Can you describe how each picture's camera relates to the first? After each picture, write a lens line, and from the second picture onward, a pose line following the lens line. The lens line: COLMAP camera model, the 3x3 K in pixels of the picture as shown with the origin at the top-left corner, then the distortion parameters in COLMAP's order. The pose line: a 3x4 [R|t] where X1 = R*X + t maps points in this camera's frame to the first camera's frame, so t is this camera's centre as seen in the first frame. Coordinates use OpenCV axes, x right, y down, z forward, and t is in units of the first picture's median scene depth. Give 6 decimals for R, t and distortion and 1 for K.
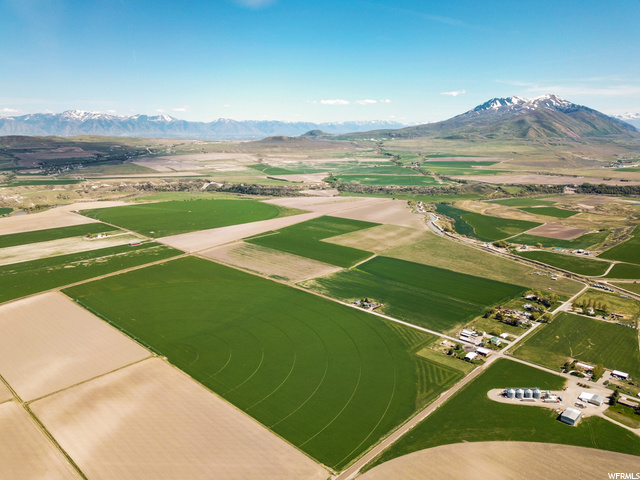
lens RADIAL K [[477.3, 0, 317.9], [0, 477.3, 241.3], [0, 0, 1]] dist [0.053685, -0.042584]
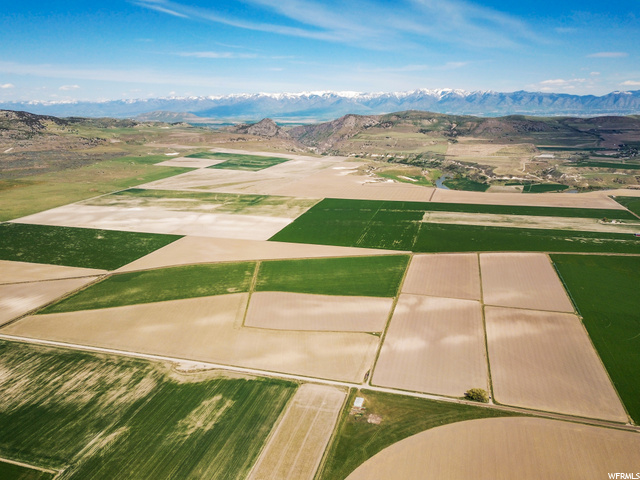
lens RADIAL K [[477.3, 0, 317.9], [0, 477.3, 241.3], [0, 0, 1]] dist [0.053685, -0.042584]
pose [[0.456565, 0.231075, -0.859158, 0.215307], [-0.190177, 0.968710, 0.159478, -0.016079], [0.869127, 0.090580, 0.486224, -0.140377]]
